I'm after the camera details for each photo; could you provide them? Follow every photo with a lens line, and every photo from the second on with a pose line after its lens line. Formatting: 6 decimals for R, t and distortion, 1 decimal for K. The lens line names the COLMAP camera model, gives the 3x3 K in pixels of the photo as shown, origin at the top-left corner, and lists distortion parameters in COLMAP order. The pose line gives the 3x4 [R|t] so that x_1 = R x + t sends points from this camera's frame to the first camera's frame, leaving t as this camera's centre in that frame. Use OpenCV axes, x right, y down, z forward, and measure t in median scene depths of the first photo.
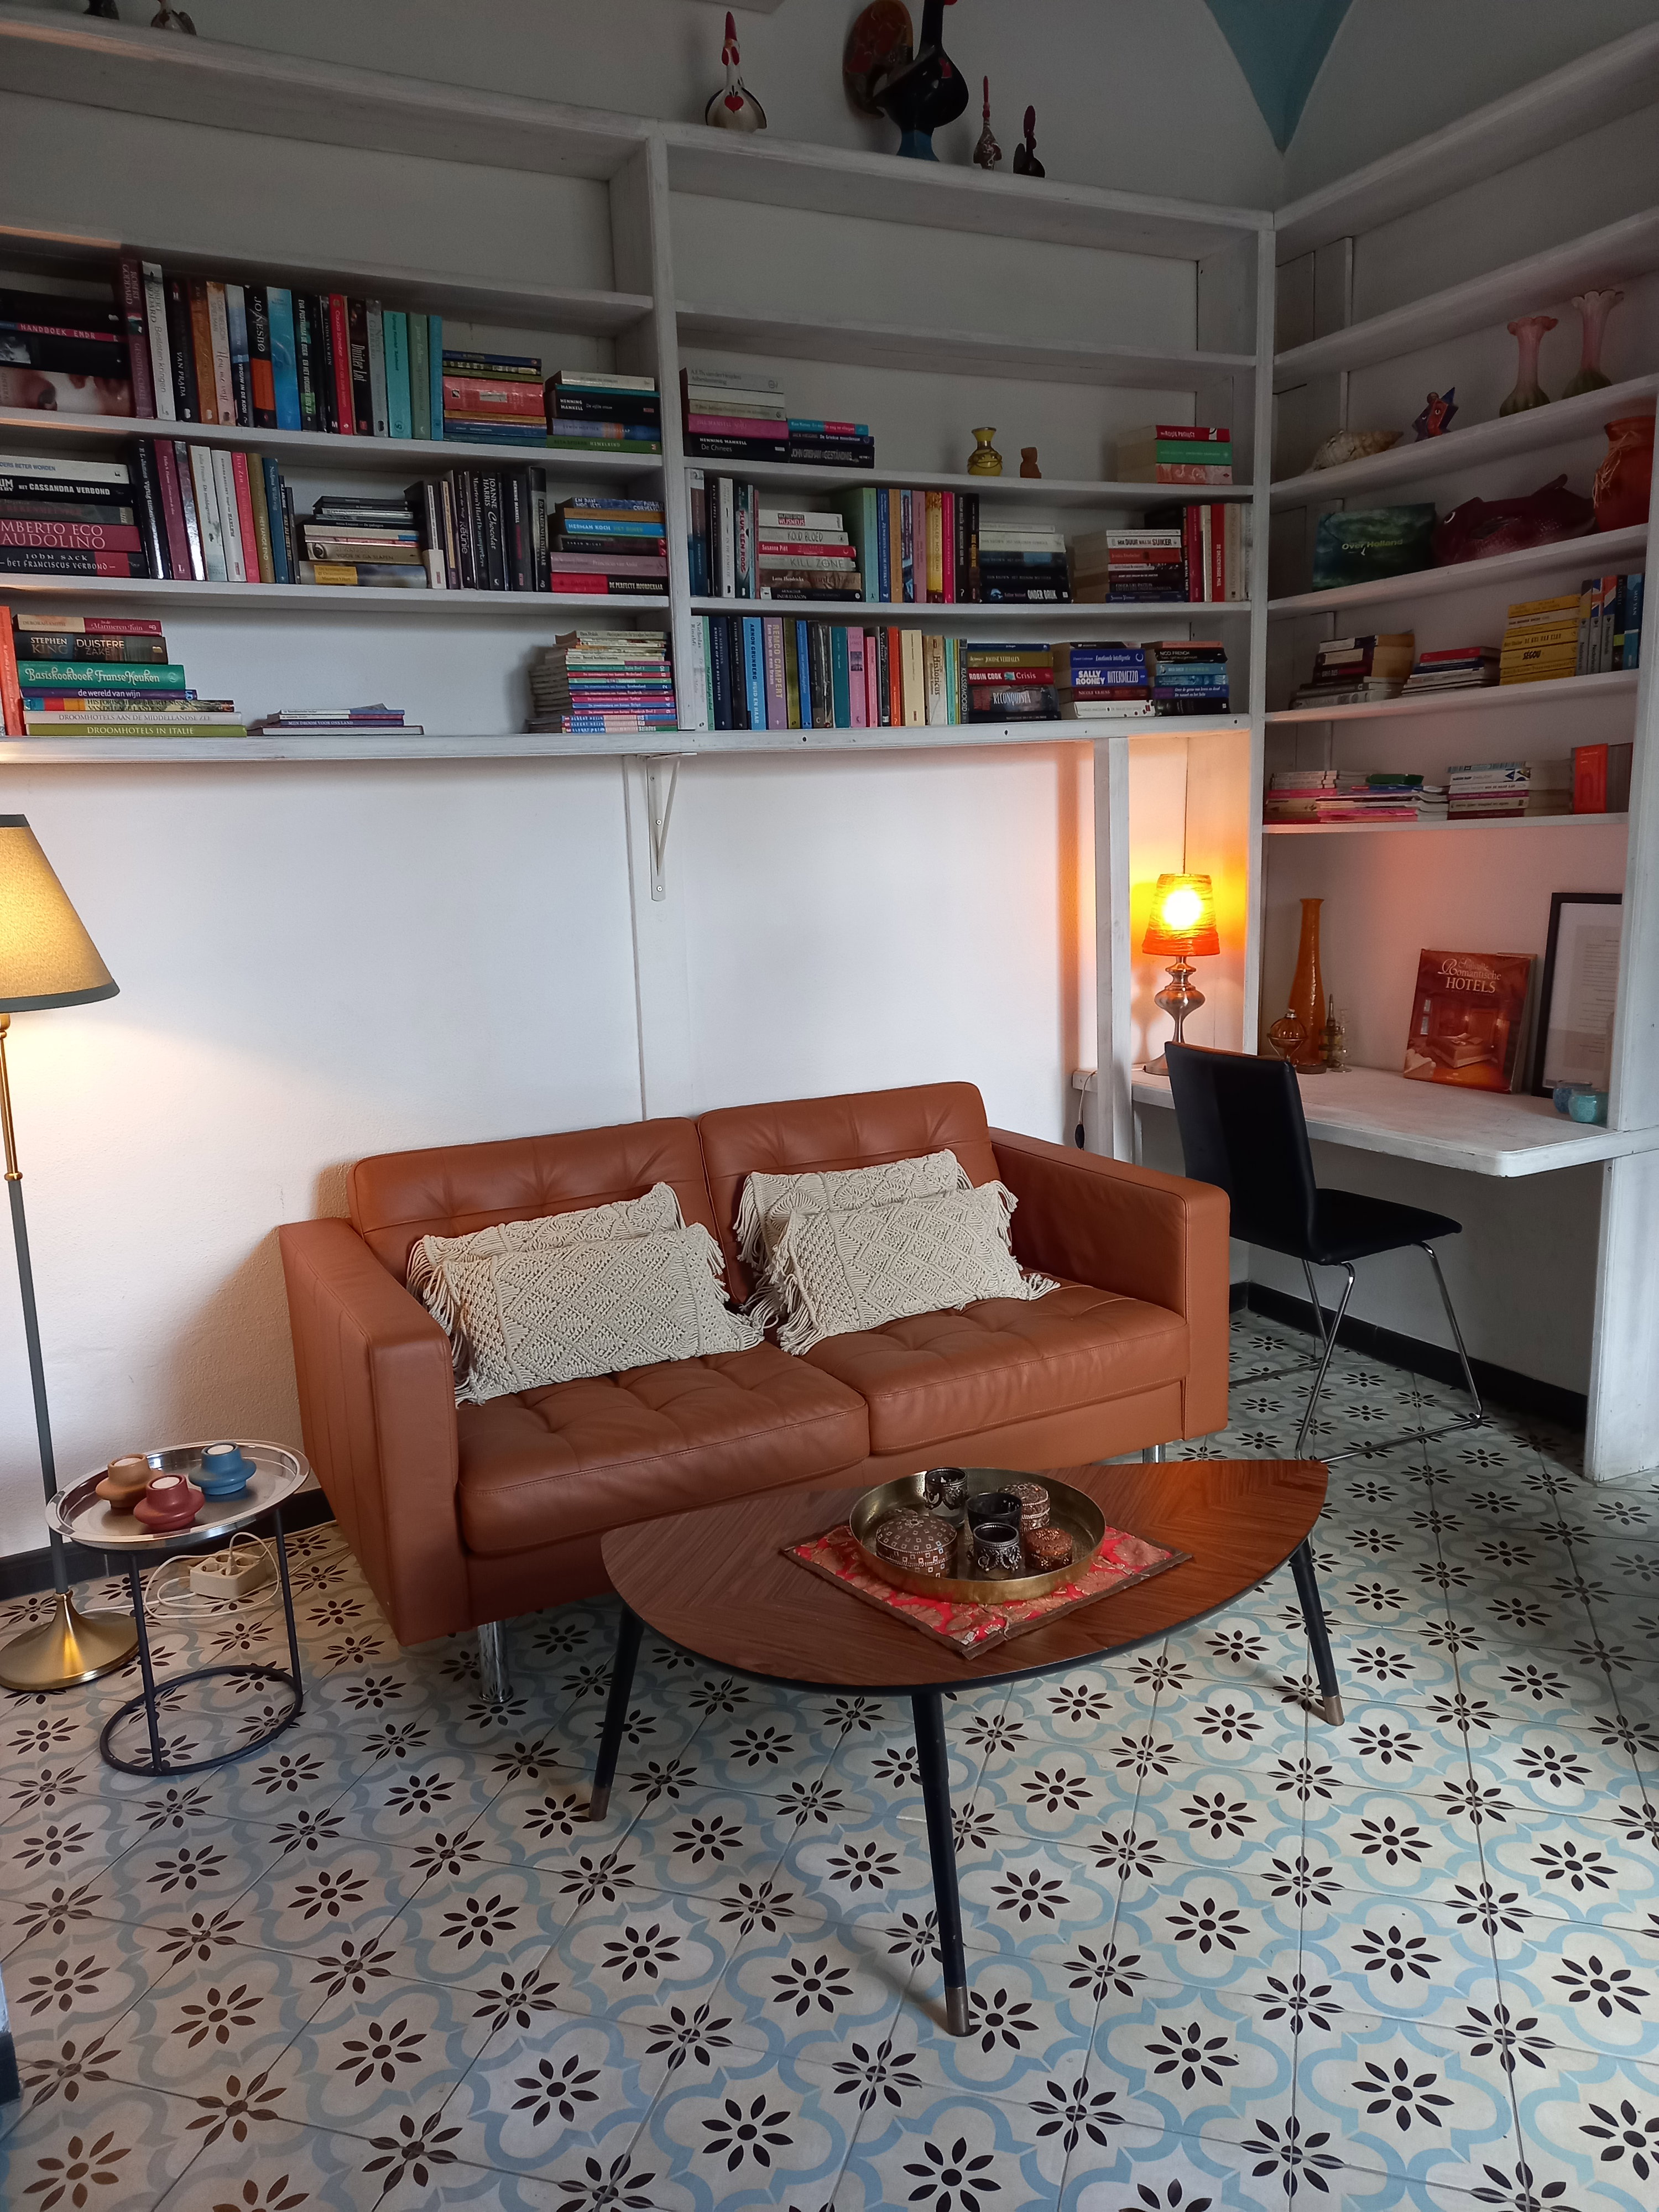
lens RADIAL K [[1615.6, 0, 842.3], [0, 1615.6, 1114.4], [0, 0, 1]] dist [0.025412, -0.012147]
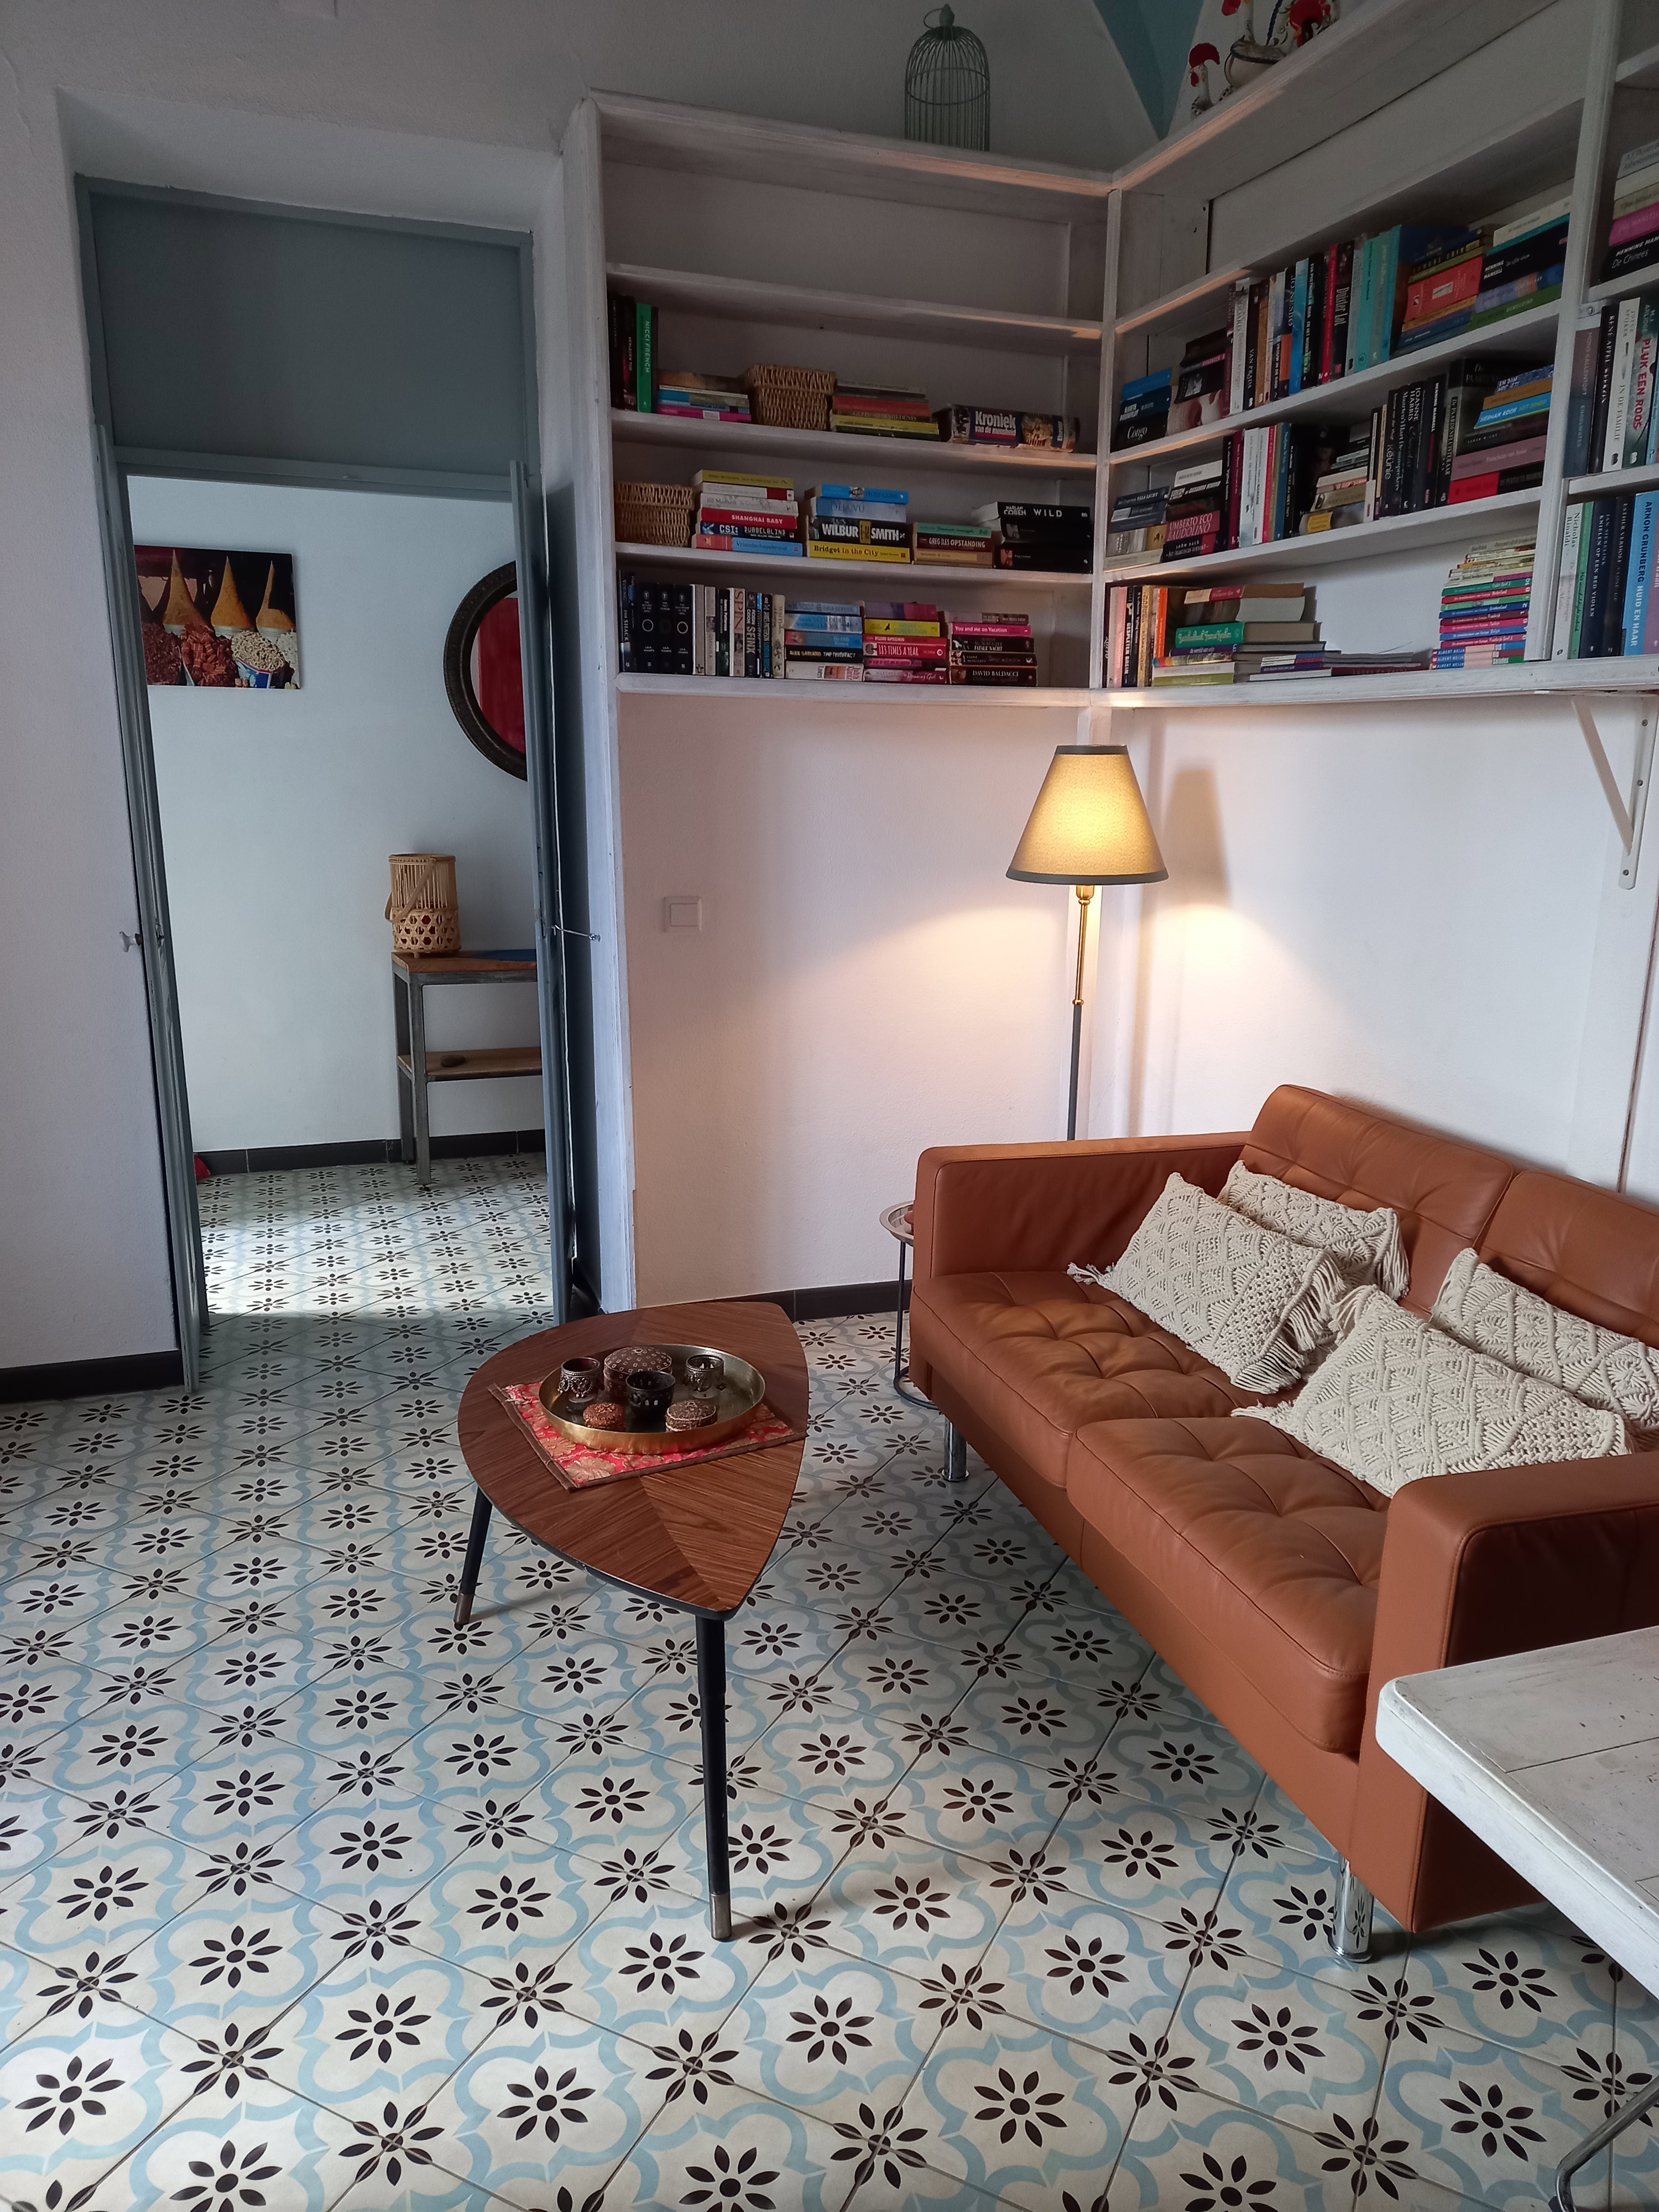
lens RADIAL K [[1615.6, 0, 842.0], [0, 1615.6, 1107.3], [0, 0, 1]] dist [0.025412, -0.012147]
pose [[-0.180154, 0.249030, -0.951593, 0.825018], [-0.187803, 0.940917, 0.281791, -0.215213], [0.965544, 0.229478, -0.122741, 0.916145]]
